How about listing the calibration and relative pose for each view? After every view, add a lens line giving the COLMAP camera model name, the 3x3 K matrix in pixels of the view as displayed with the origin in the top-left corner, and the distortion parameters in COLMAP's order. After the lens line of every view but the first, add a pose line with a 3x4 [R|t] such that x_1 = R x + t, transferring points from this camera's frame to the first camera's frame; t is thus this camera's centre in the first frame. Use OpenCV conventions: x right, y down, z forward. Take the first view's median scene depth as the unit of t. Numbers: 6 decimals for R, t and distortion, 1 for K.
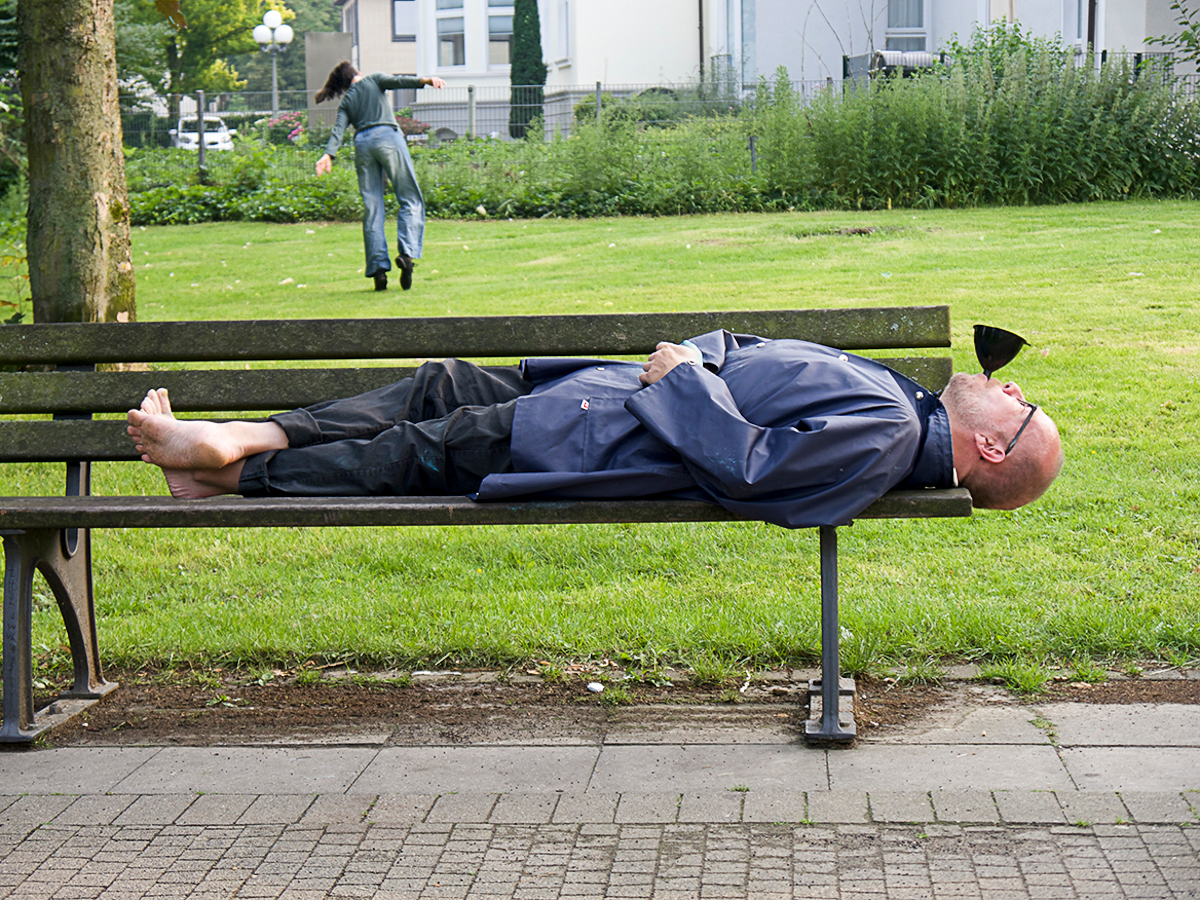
lens RADIAL K [[2514.3, 0, 601.1], [0, 2514.3, 451.0], [0, 0, 1]] dist [0.156620, 0.000000]
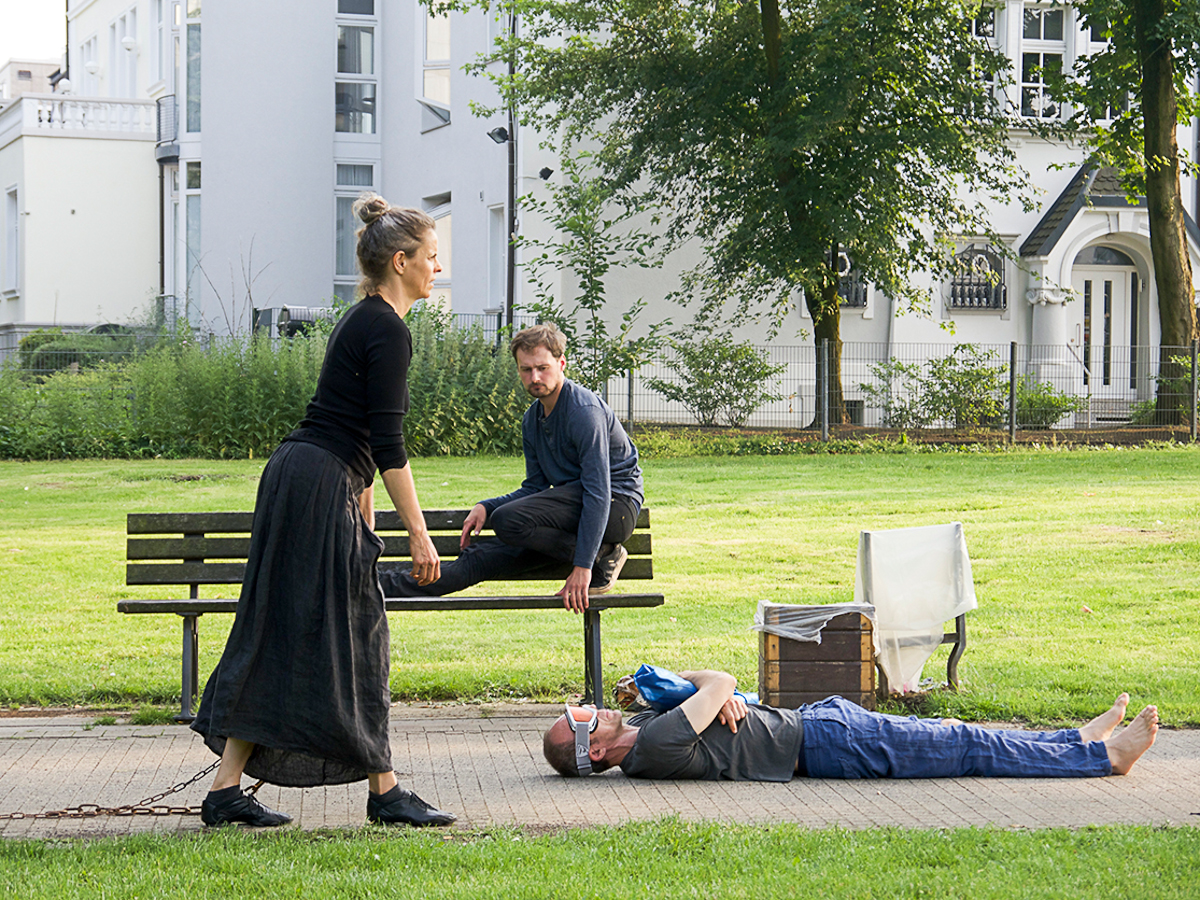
lens RADIAL K [[2730.8, 0, 600.2], [0, 2730.8, 449.5], [0, 0, 1]] dist [0.021519, 0.000000]
pose [[0.980456, 0.019939, 0.195724, 0.032705], [-0.000564, 0.995132, -0.098549, 0.014111], [-0.196736, 0.096512, 0.975695, -0.157649]]
